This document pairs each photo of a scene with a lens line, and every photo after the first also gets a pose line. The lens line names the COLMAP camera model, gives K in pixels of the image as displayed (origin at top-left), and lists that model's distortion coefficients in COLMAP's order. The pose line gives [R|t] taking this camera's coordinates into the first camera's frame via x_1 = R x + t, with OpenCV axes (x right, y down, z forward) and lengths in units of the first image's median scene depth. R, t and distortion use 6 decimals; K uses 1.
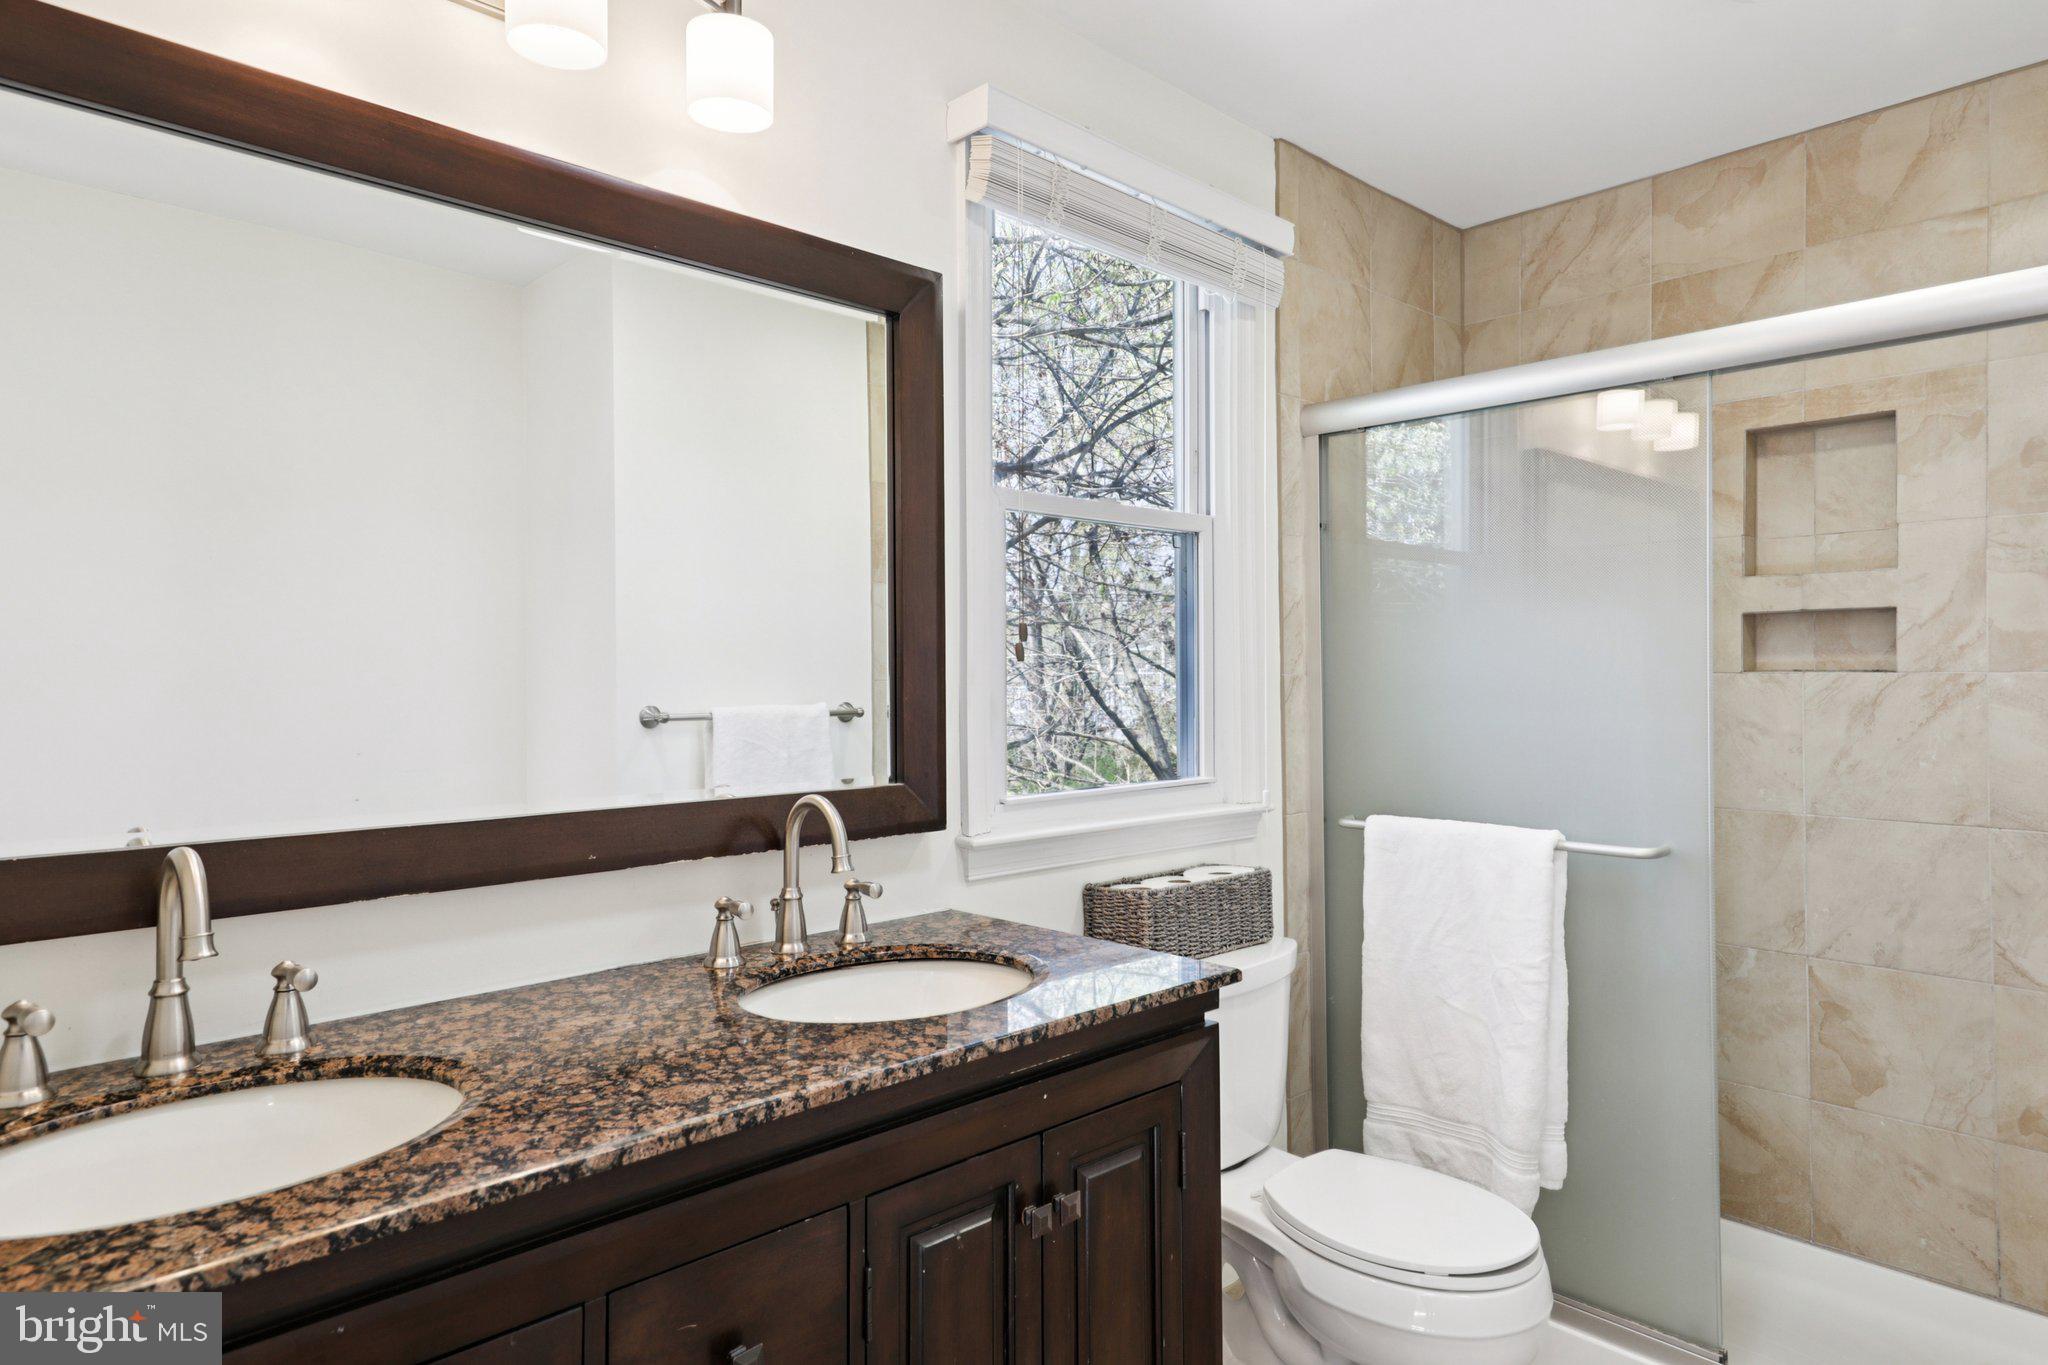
lens RADIAL K [[1214.6, 0, 1023.5], [0, 1214.6, 650.8], [0, 0, 1]] dist [0.049420, -0.001915]
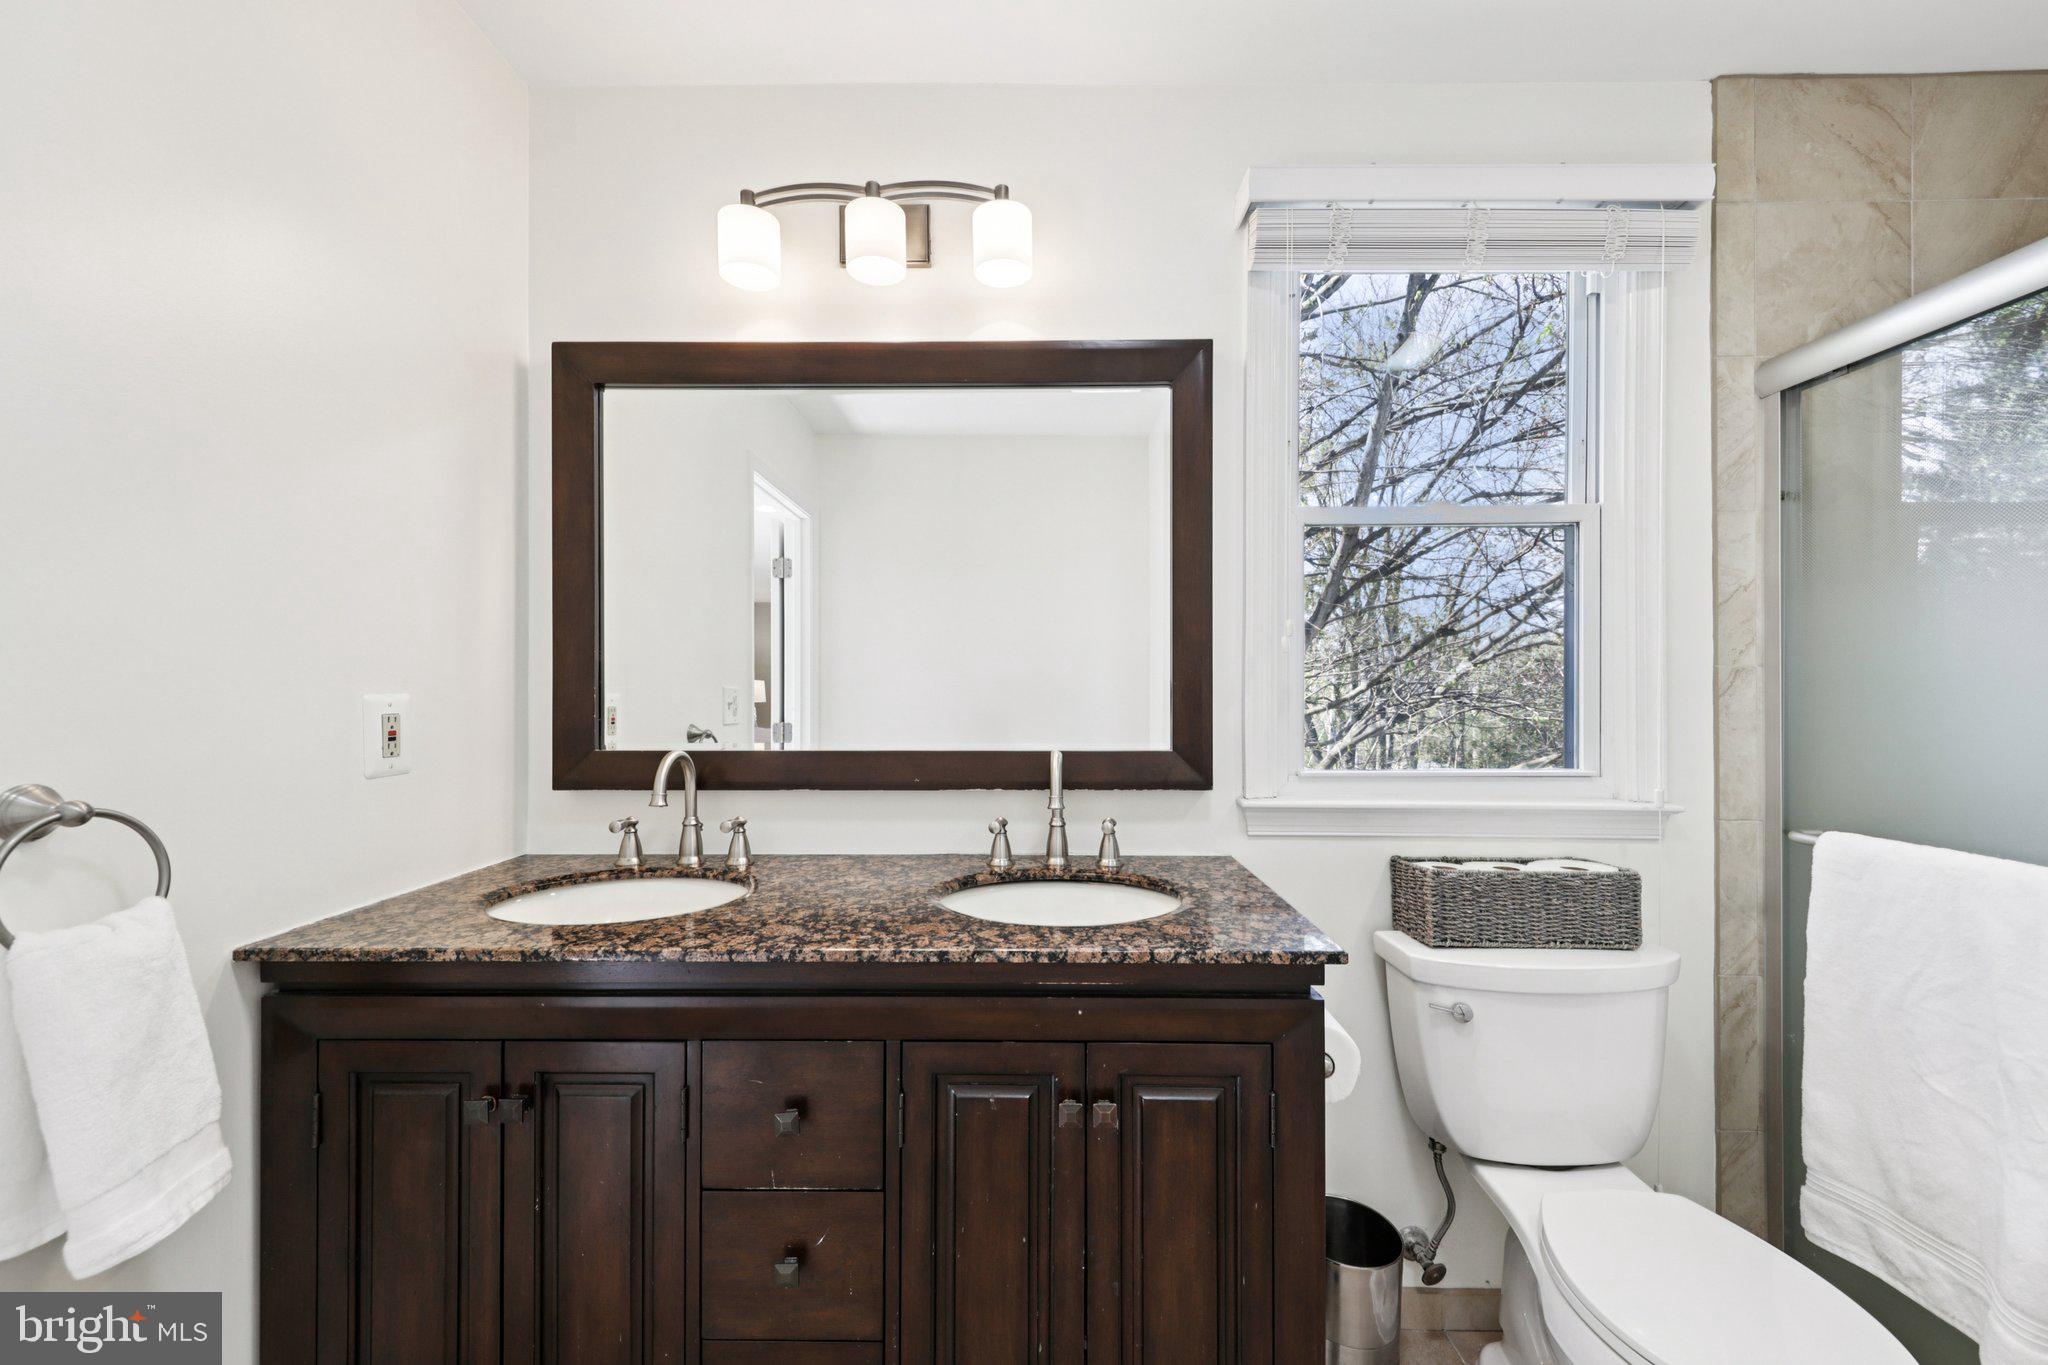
lens RADIAL K [[782.2, 0, 1024.0], [0, 782.2, 682.5], [0, 0, 1]] dist [0.019671, -0.004033]
pose [[0.718455, -0.002595, -0.695569, 0.351168], [0.011419, 0.999902, 0.008064, 0.029539], [0.695480, -0.013736, 0.718414, 0.298582]]
